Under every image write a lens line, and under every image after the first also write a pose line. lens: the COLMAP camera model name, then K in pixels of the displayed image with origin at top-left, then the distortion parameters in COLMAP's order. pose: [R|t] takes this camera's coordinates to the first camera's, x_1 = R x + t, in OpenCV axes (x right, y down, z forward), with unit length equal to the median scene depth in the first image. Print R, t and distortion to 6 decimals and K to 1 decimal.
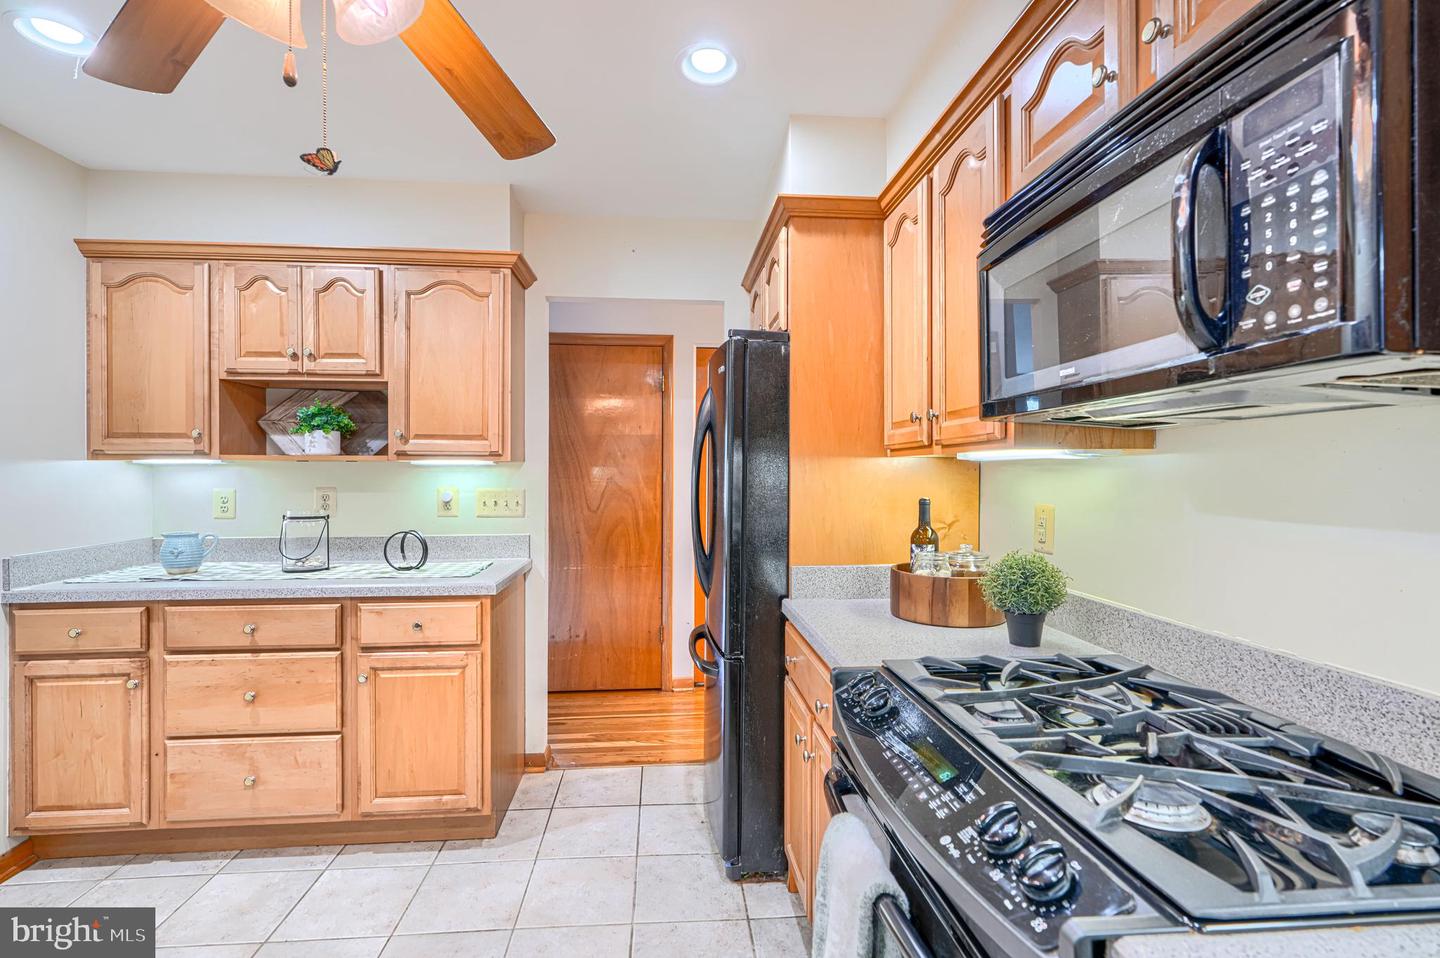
lens RADIAL K [[669.6, 0, 717.4], [0, 669.6, 476.6], [0, 0, 1]] dist [0.000591, 0.000011]
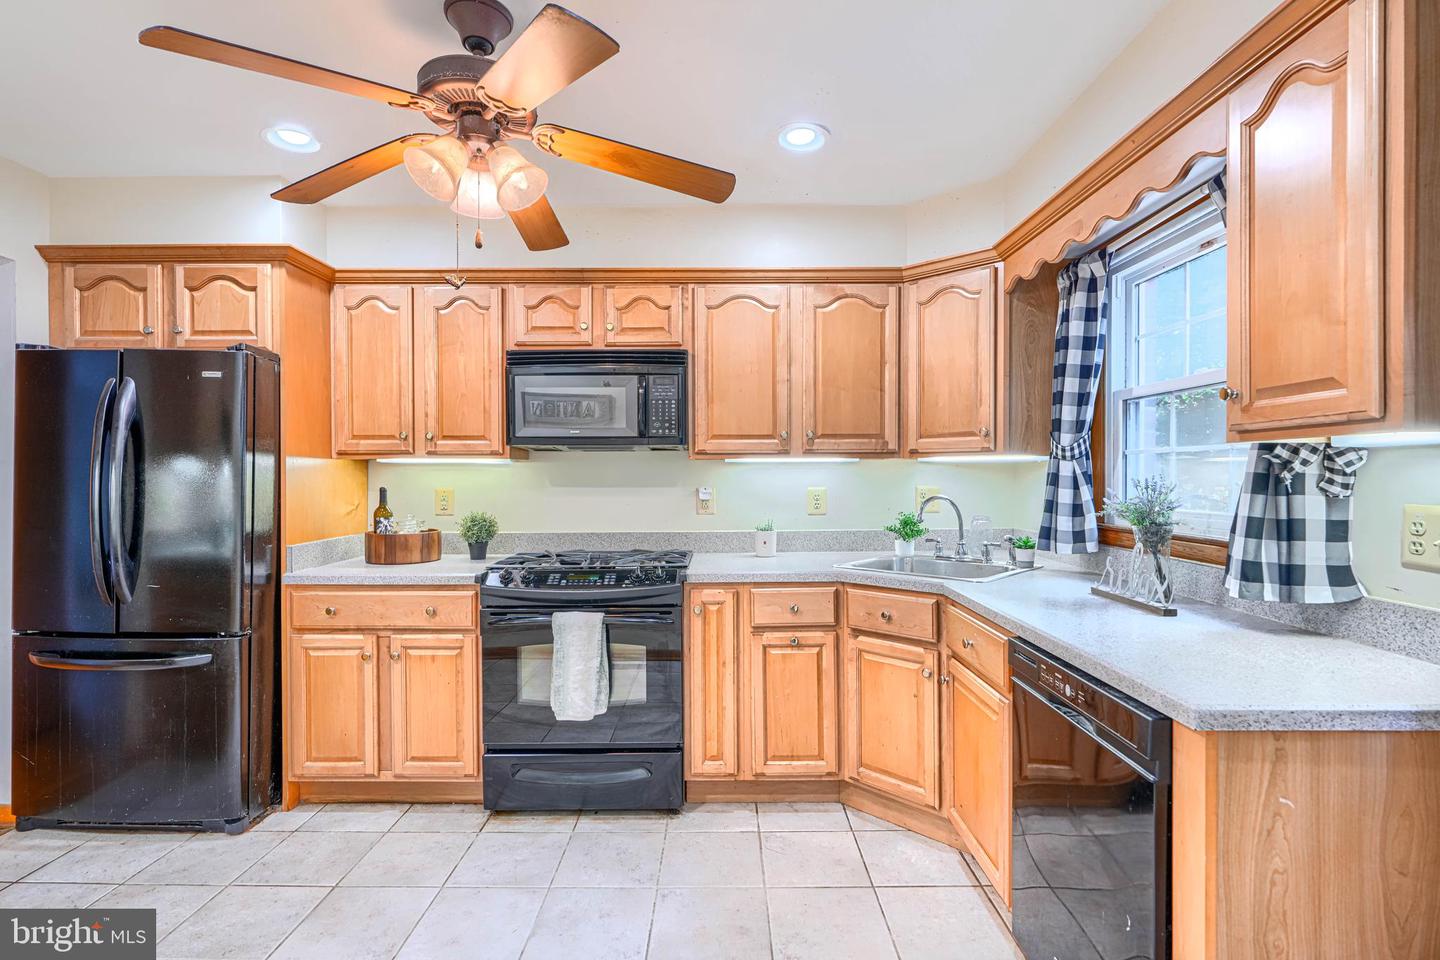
lens RADIAL K [[689.6, 0, 717.9], [0, 689.6, 480.7], [0, 0, 1]] dist [0.000078, 0.000075]
pose [[0.087989, -0.012543, 0.996043, -1.014933], [0.007328, 0.999902, 0.011944, 0.003741], [-0.996095, 0.006248, 0.088072, 0.092852]]
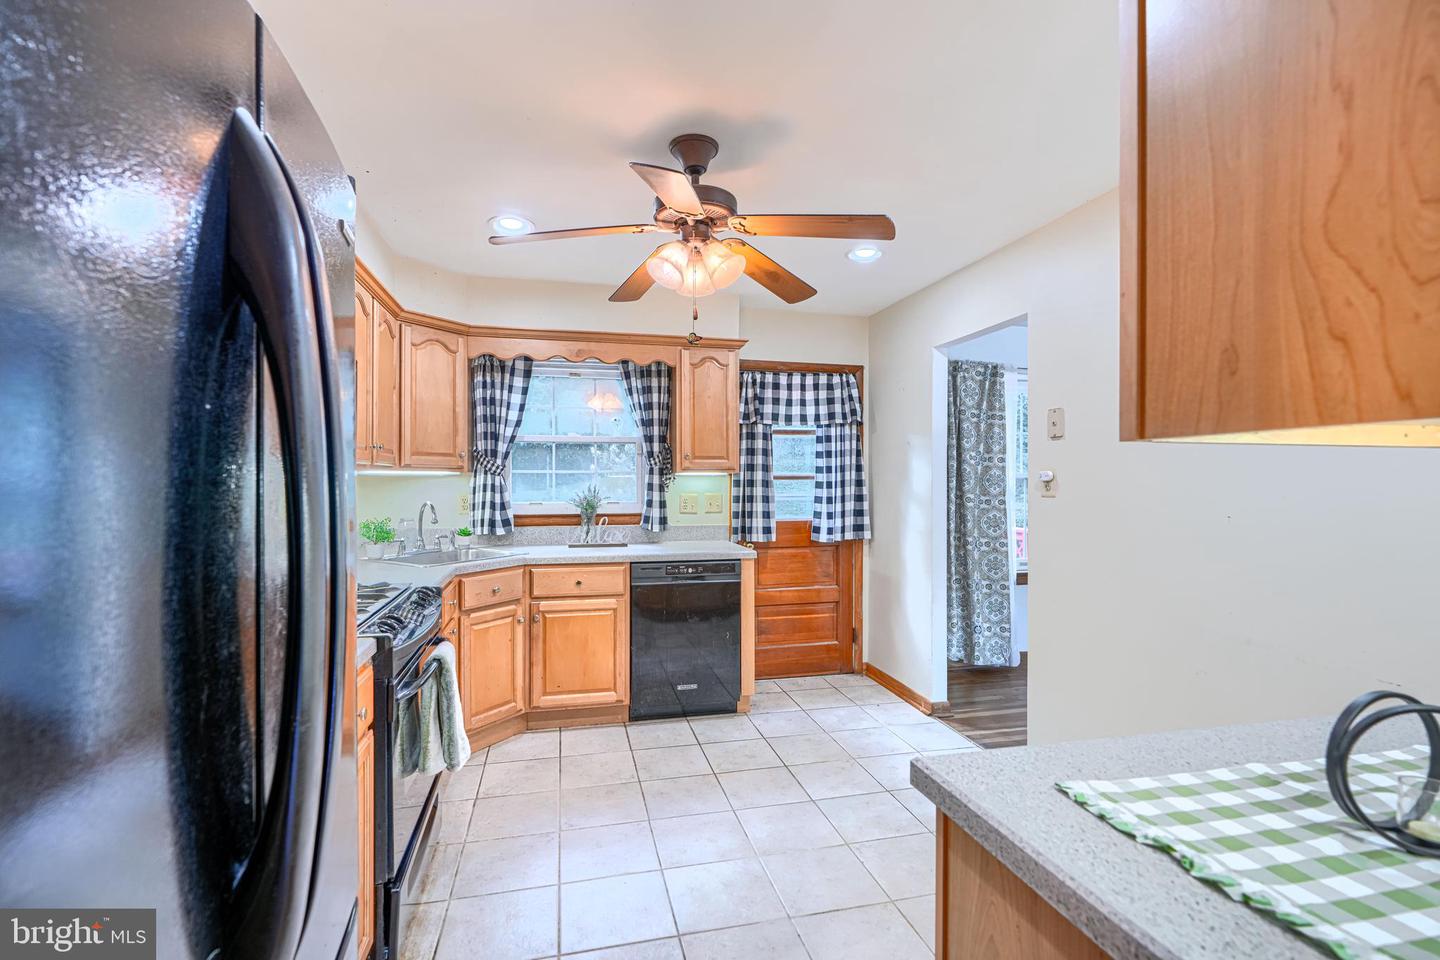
lens RADIAL K [[672.8, 0, 721.5], [0, 672.8, 490.3], [0, 0, 1]] dist [0.008669, 0.000374]
pose [[-0.988259, 0.000673, -0.152785, -0.155576], [-0.002489, 0.999787, 0.020505, -0.012295], [0.152766, 0.020645, -0.988047, 1.438829]]
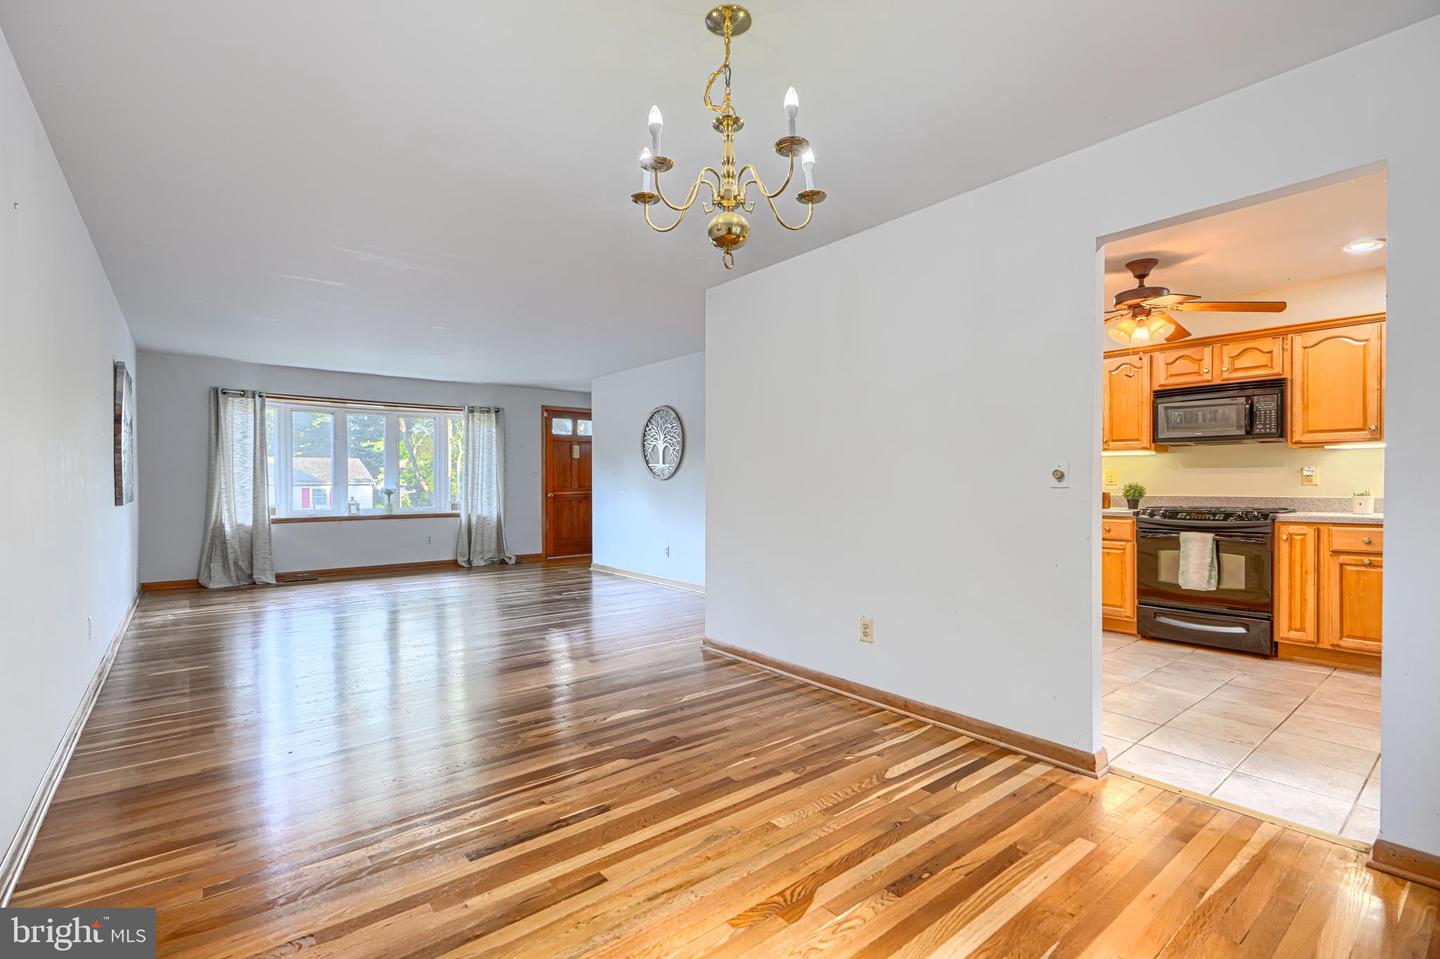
lens RADIAL K [[653.2, 0, 716.7], [0, 653.2, 486.9], [0, 0, 1]] dist [0.000433, 0.000009]
pose [[0.826257, -0.005323, 0.563269, -2.199328], [0.004548, 0.999986, 0.002778, 0.082897], [-0.563276, 0.000266, 0.826269, -0.384172]]
